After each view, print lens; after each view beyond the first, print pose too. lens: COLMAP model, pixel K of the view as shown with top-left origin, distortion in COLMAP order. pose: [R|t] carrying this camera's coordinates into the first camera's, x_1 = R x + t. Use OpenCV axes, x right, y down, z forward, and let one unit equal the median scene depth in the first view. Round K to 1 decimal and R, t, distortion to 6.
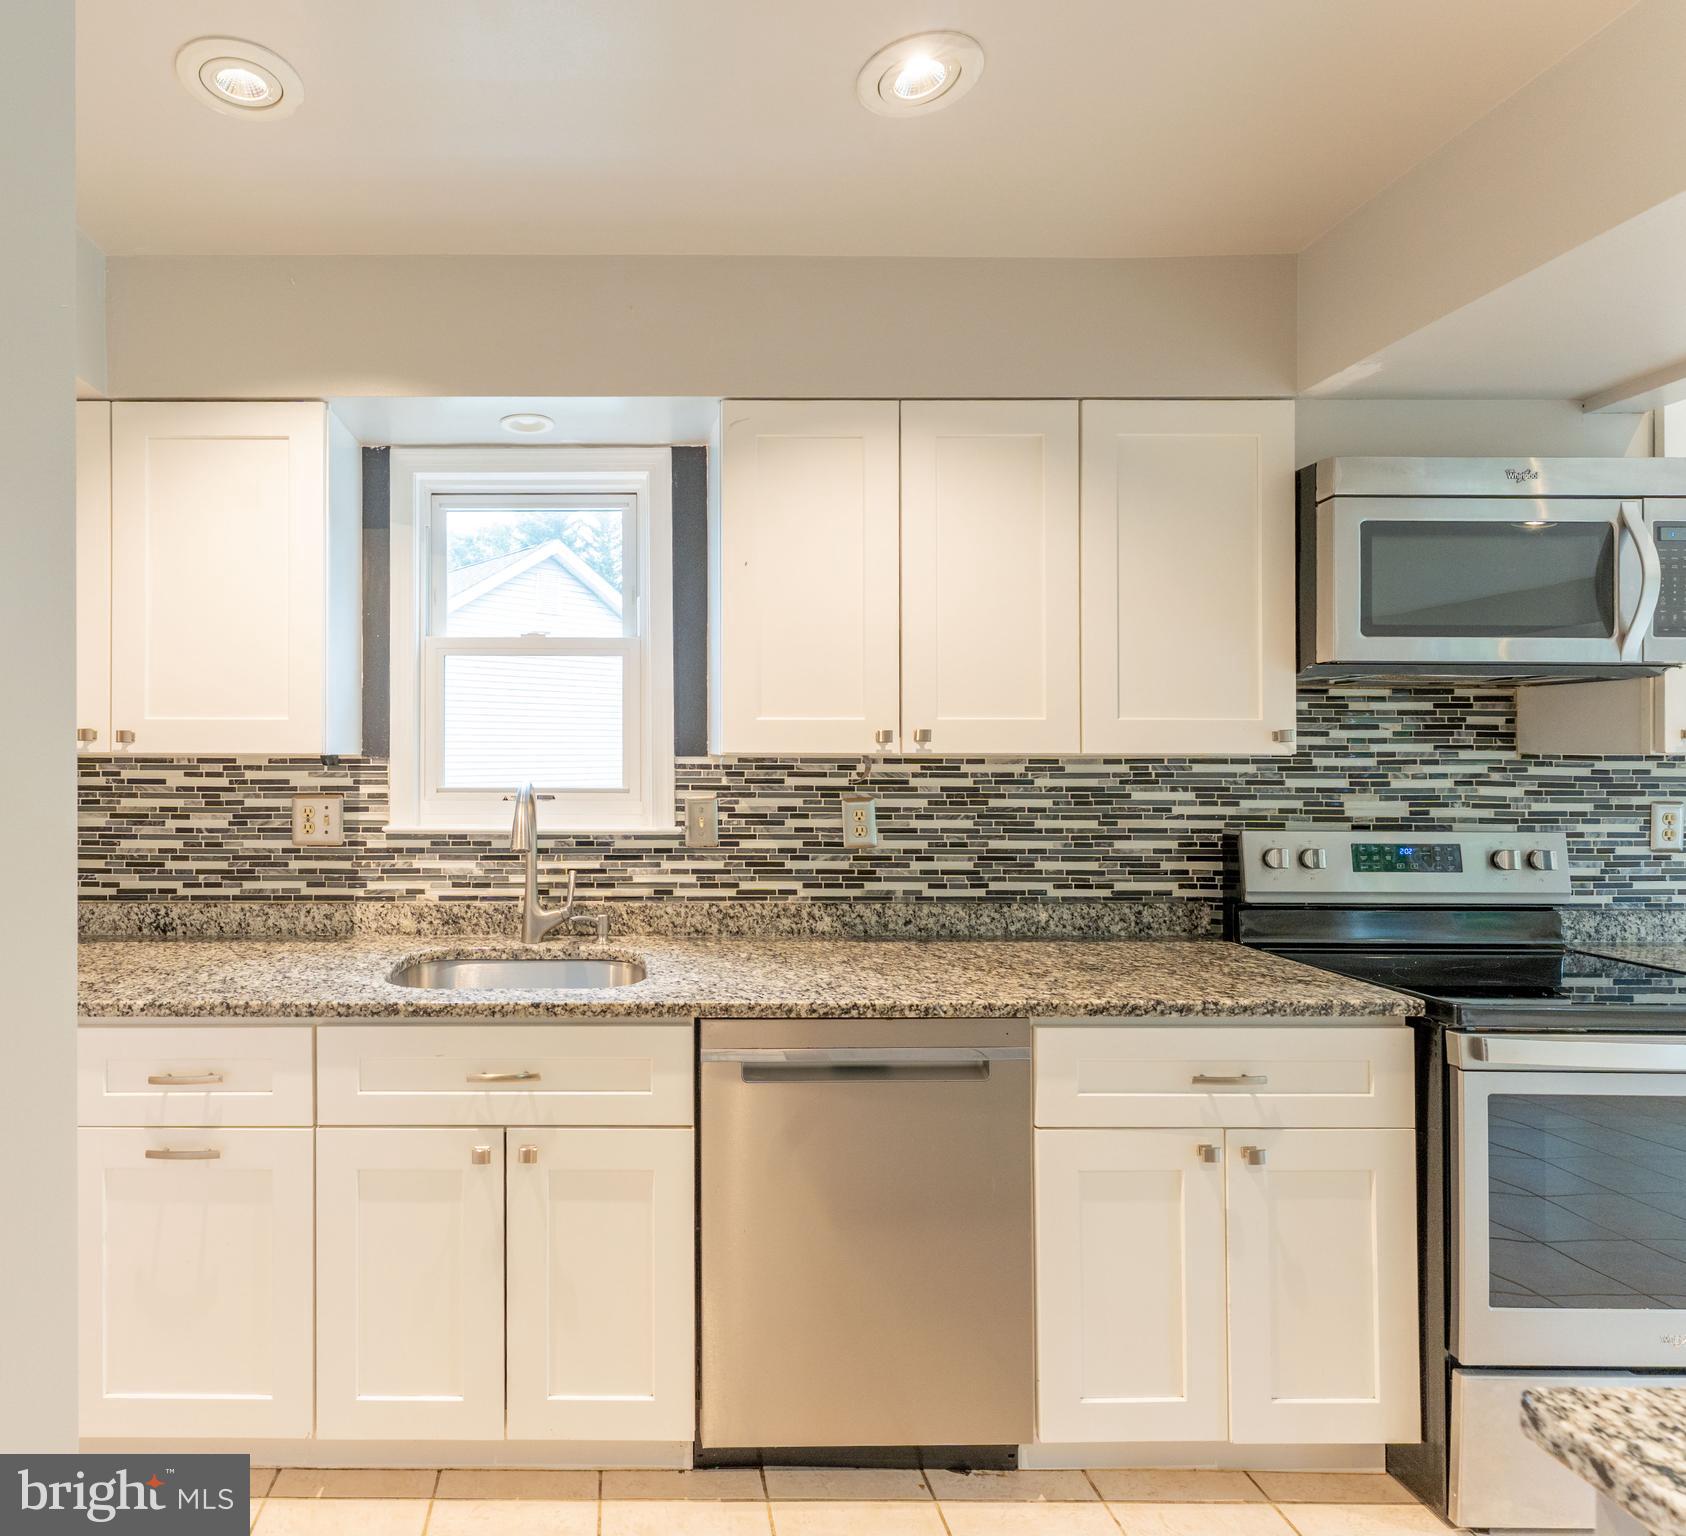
lens RADIAL K [[956.8, 0, 595.9], [0, 956.8, 766.9], [0, 0, 1]] dist [-0.001750, 0.000655]
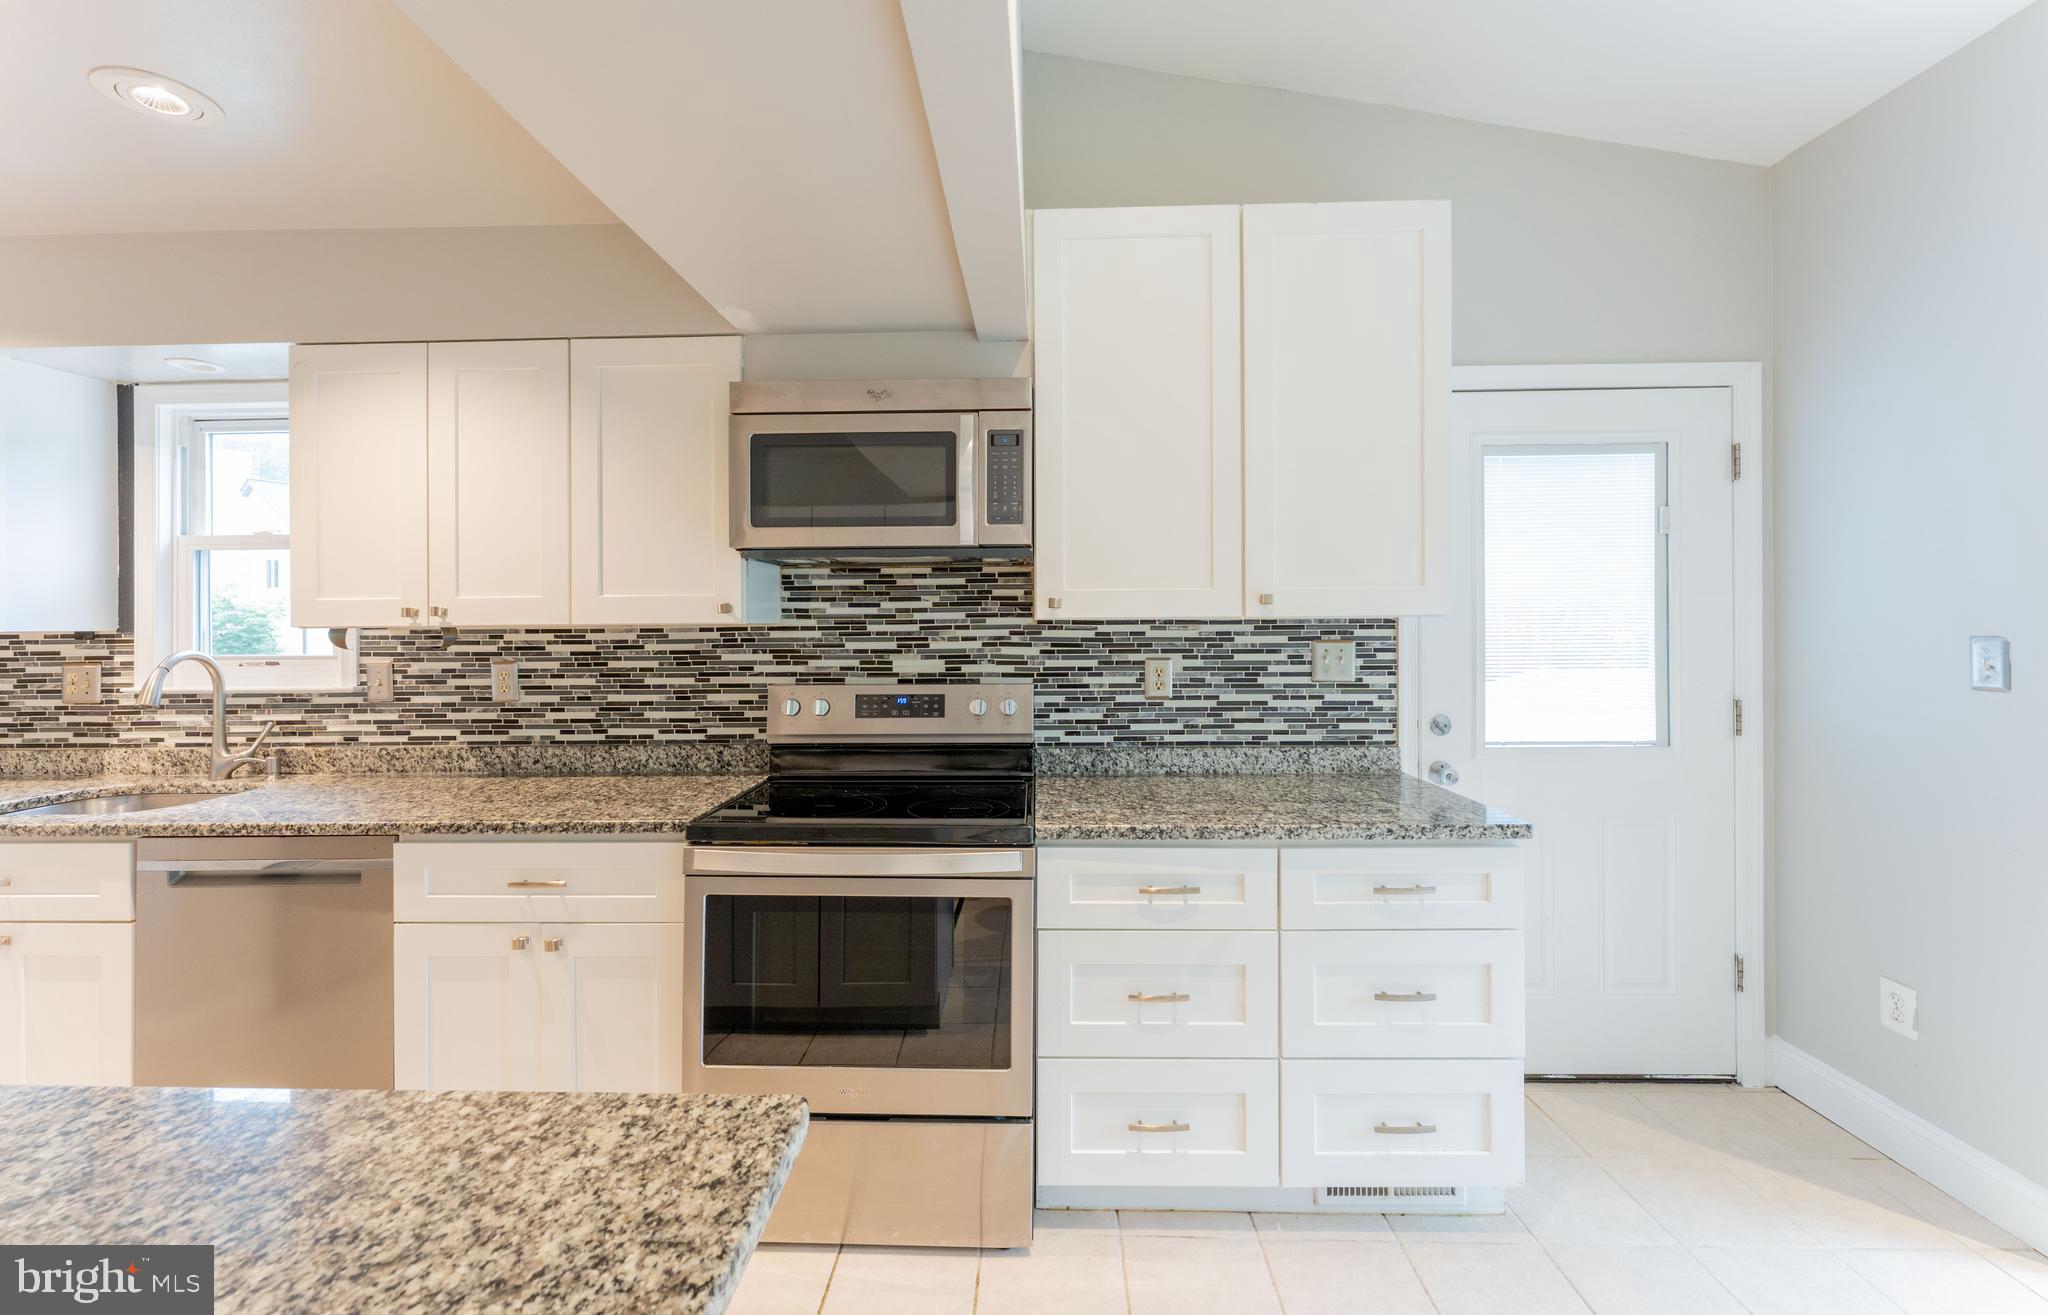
lens RADIAL K [[821.2, 0, 1011.9], [0, 821.2, 646.9], [0, 0, 1]] dist [0.002311, -0.000029]
pose [[0.999575, -0.010525, -0.027176, 0.963133], [0.010983, 0.999799, 0.016755, 0.003093], [0.026994, -0.017046, 0.999490, -0.043940]]
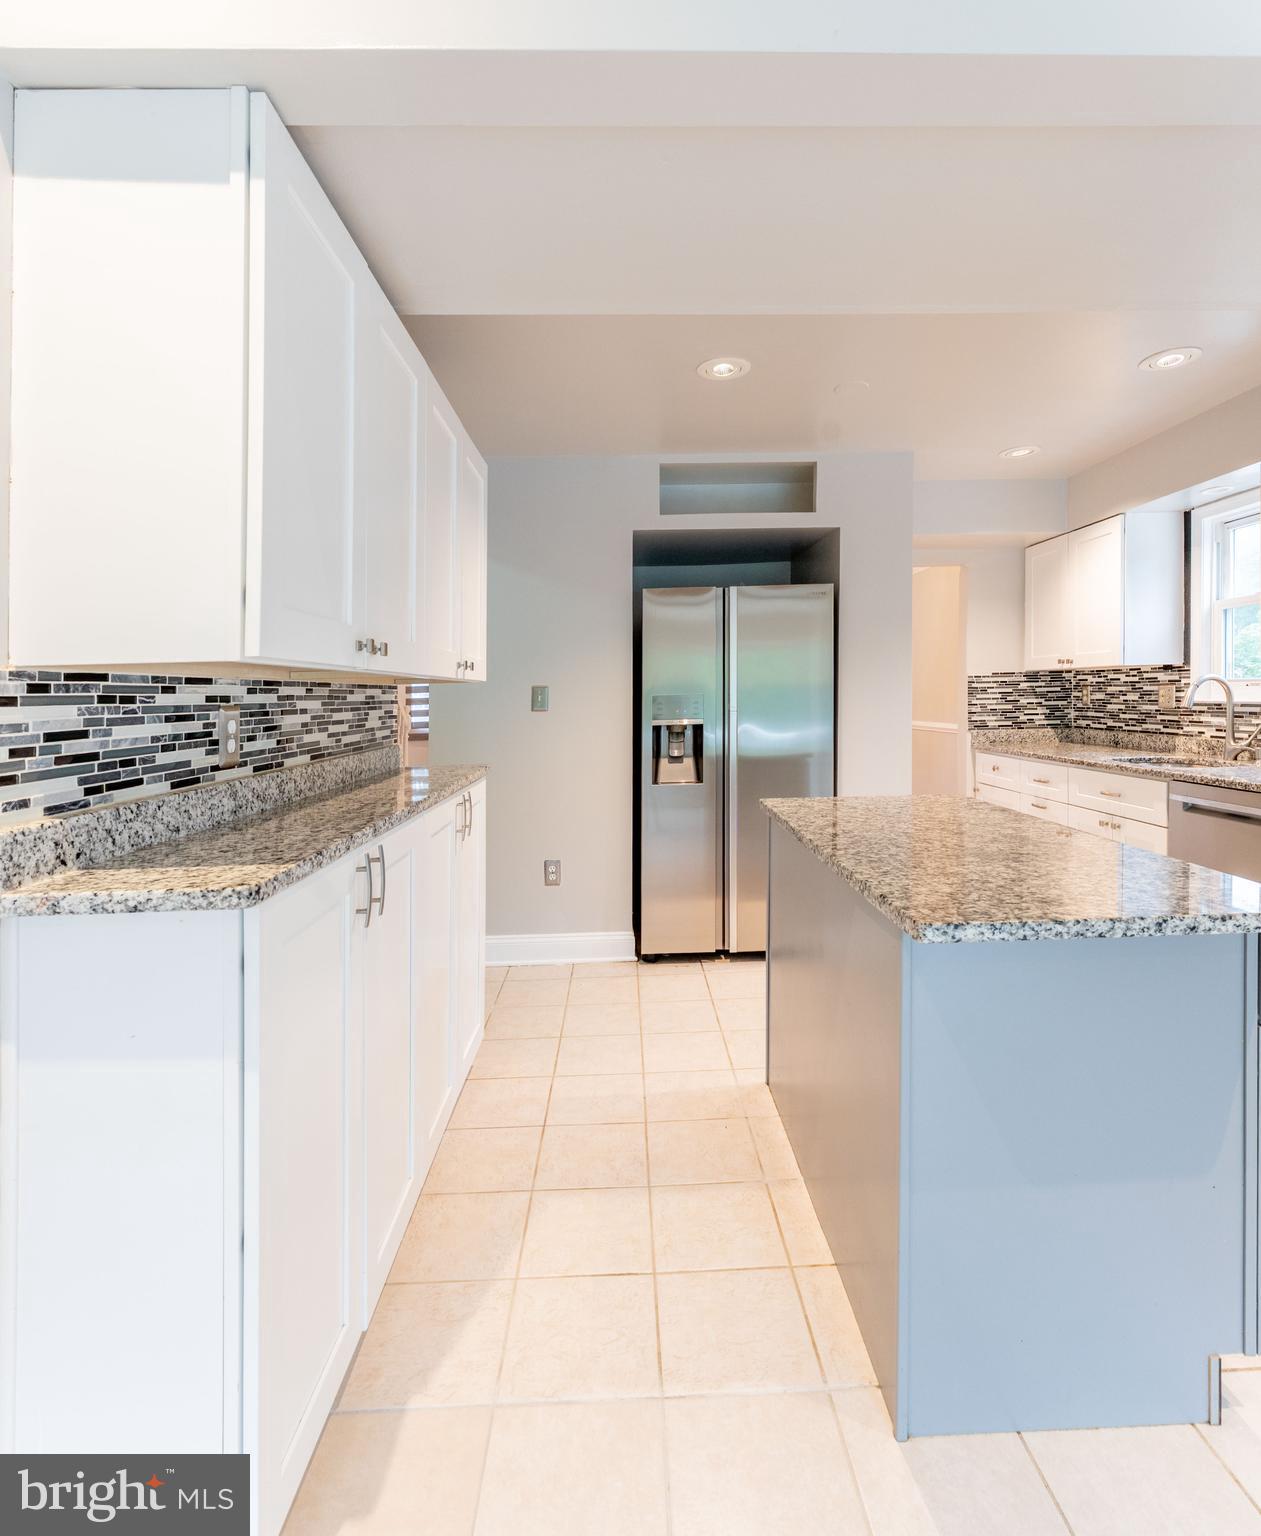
lens RADIAL K [[778.5, 0, 639.9], [0, 778.5, 680.9], [0, 0, 1]] dist [-0.000970, 0.000718]
pose [[0.034199, -0.018356, -0.999246, 1.378135], [0.013247, 0.999752, -0.017912, 0.037475], [0.999327, -0.012625, 0.034434, -0.208229]]
